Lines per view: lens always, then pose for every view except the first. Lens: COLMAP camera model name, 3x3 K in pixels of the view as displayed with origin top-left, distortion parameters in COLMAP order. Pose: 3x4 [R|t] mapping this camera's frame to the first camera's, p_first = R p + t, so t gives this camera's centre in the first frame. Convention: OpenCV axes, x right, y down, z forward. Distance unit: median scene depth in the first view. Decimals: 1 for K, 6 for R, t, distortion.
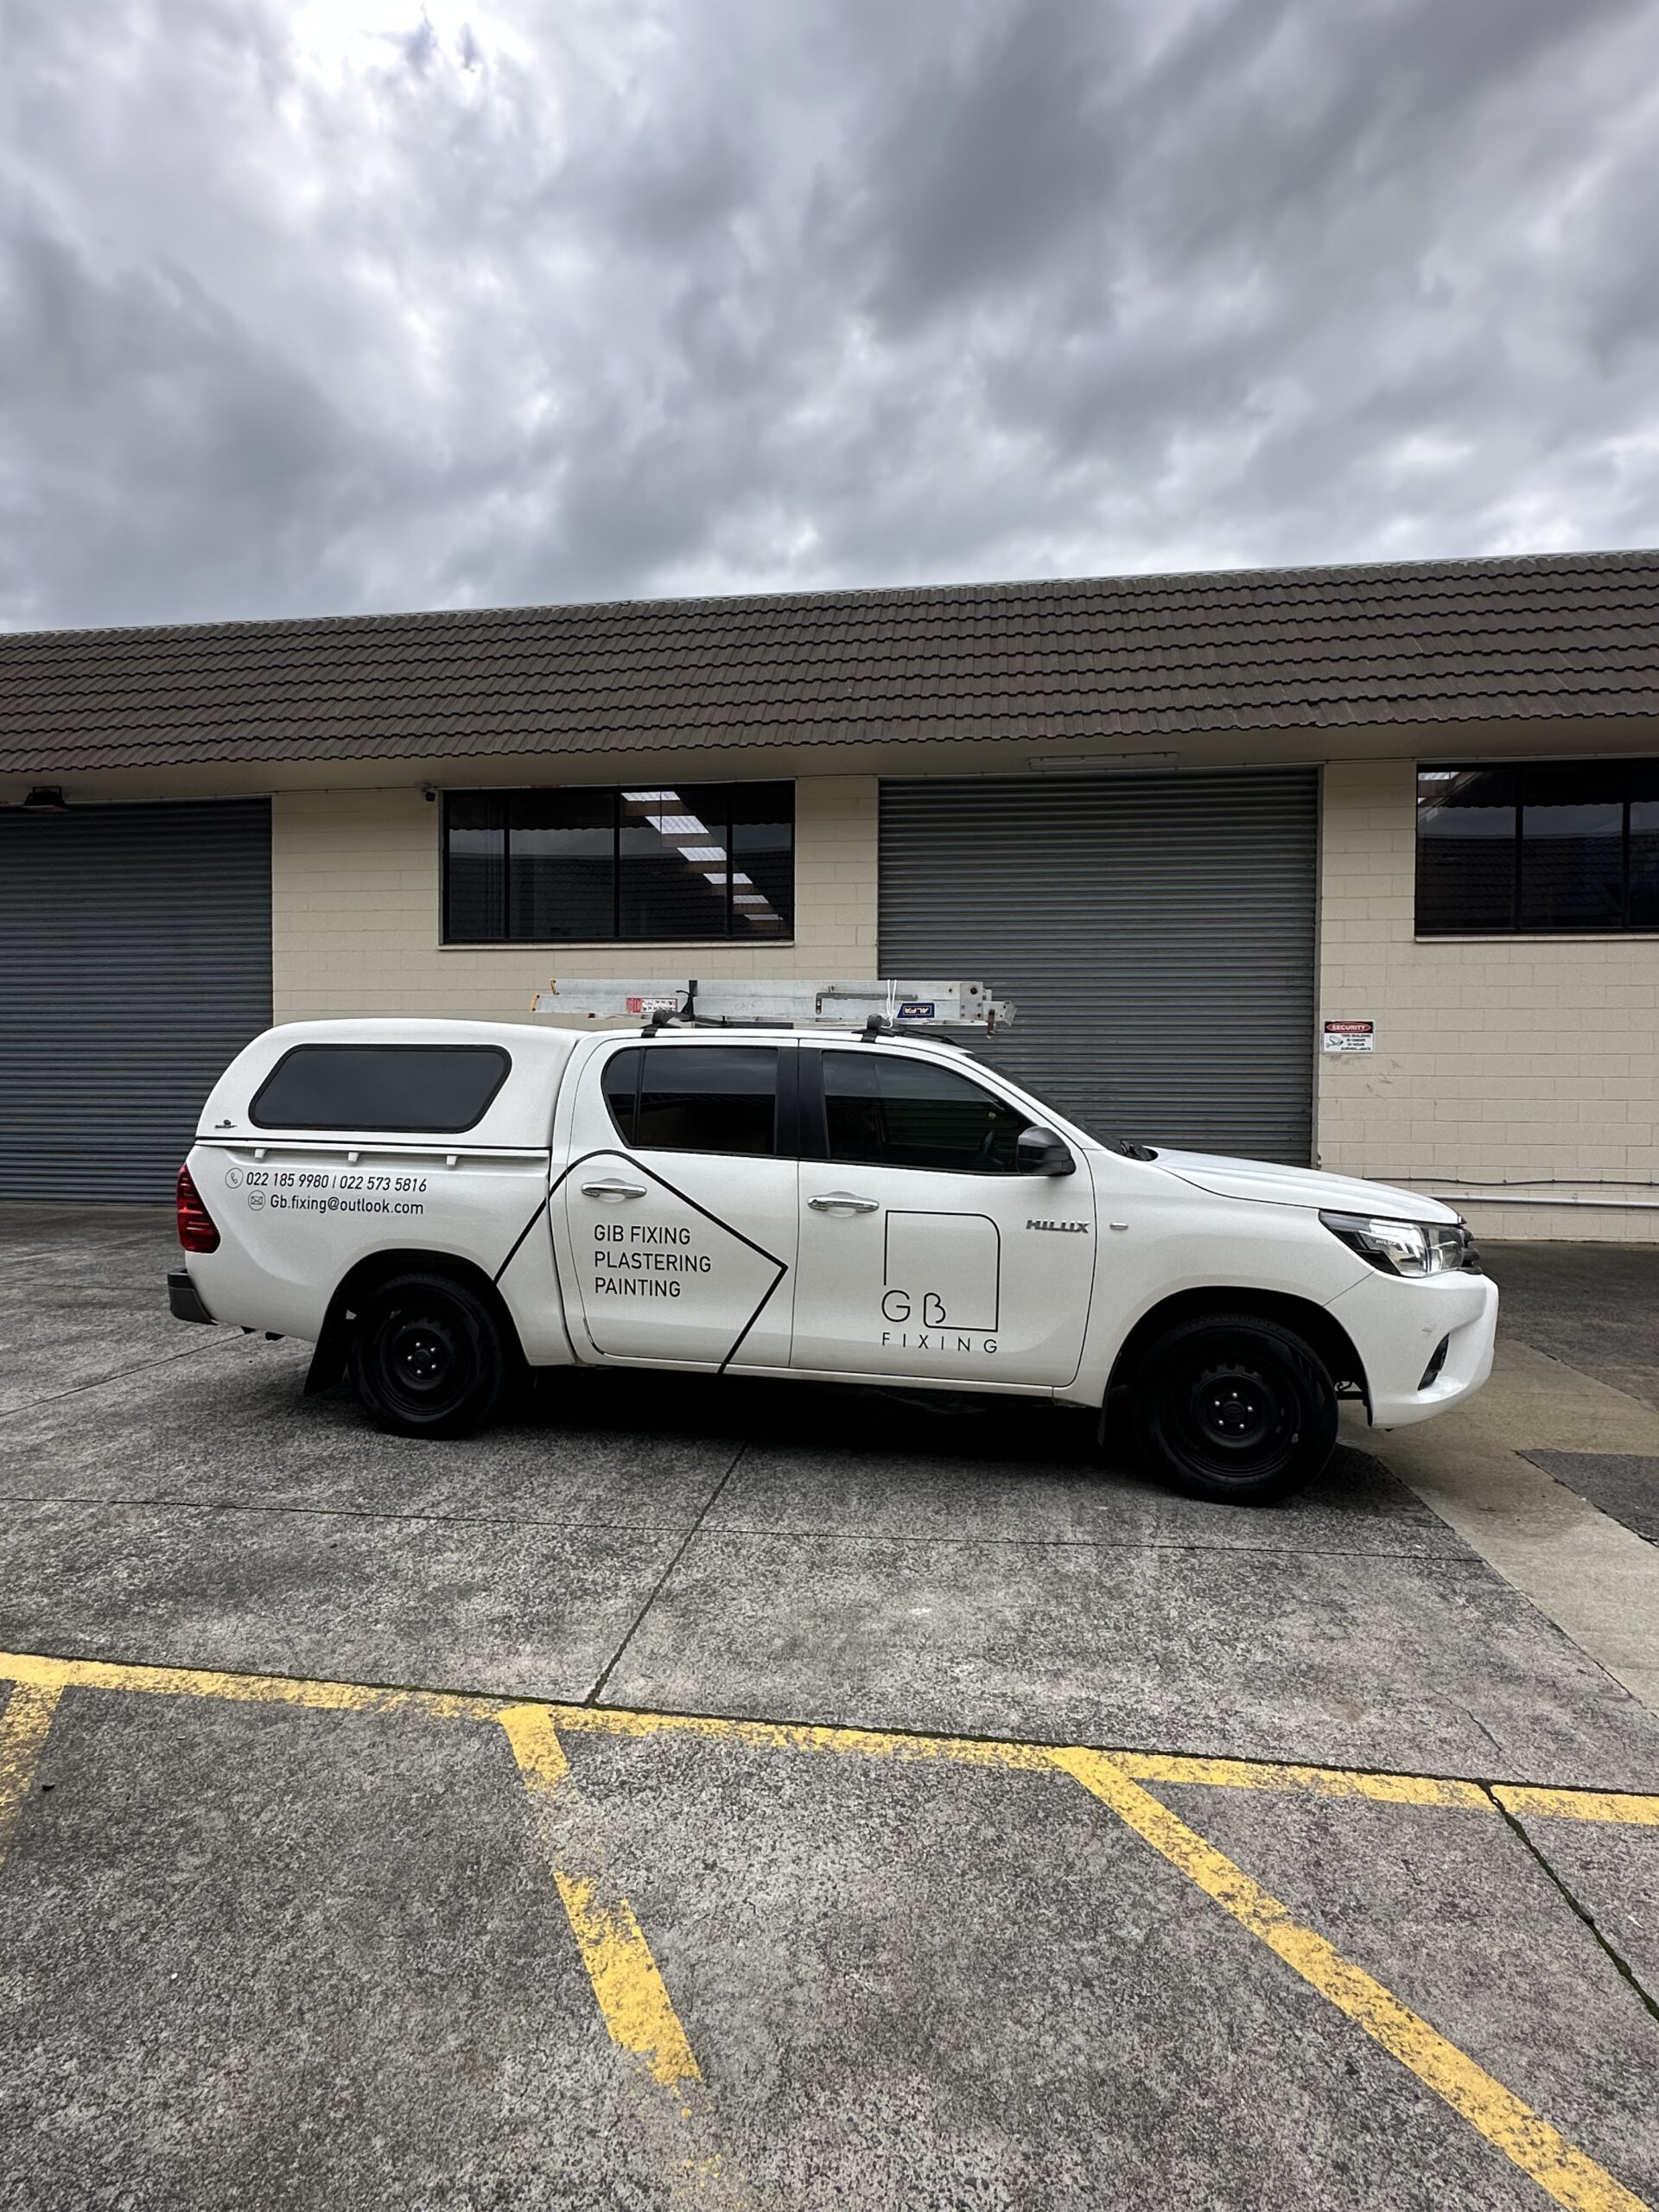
lens RADIAL K [[1125.3, 0, 822.9], [0, 1125.3, 1103.5], [0, 0, 1]] dist [-0.004515, -0.001217]
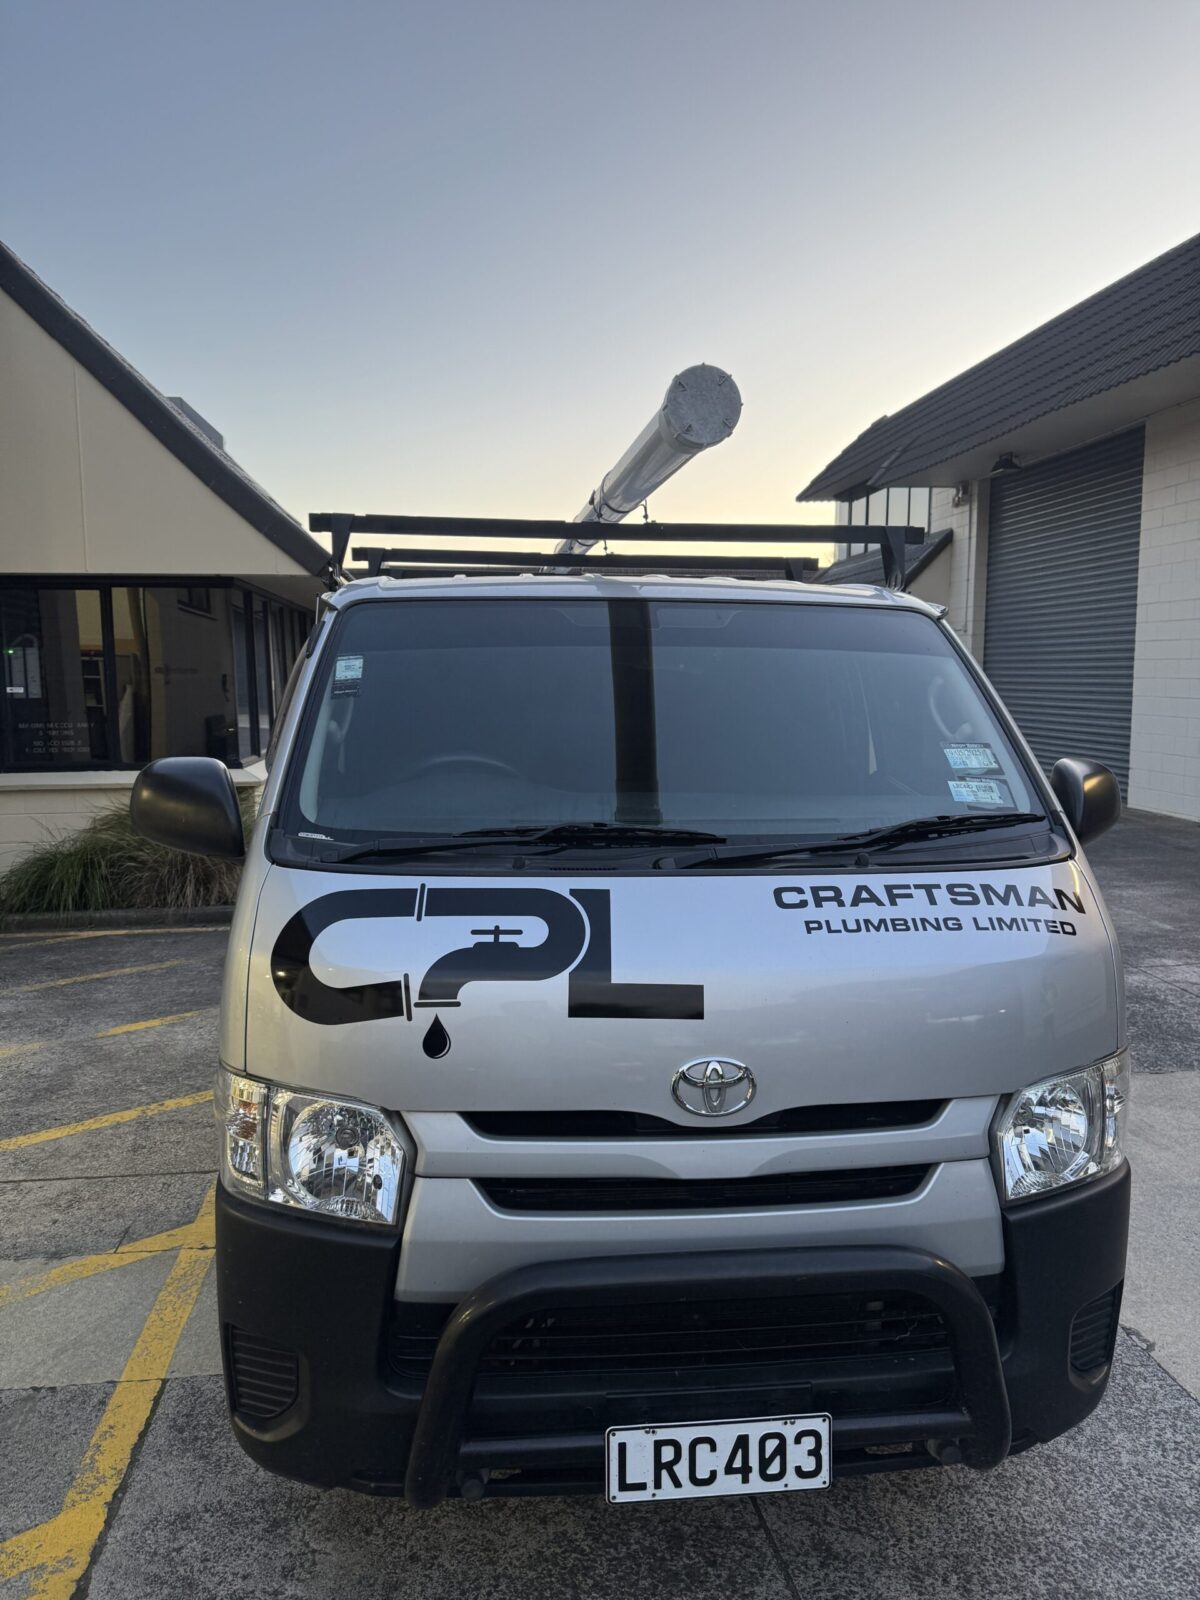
lens RADIAL K [[1118.2, 0, 598.2], [0, 1118.2, 797.7], [0, 0, 1]] dist [0.021817, -0.008623]
pose [[0.264992, 0.110735, -0.957871, 1.935158], [-0.022726, 0.993825, 0.108605, -0.100180], [0.963983, -0.007011, 0.265873, 0.926749]]
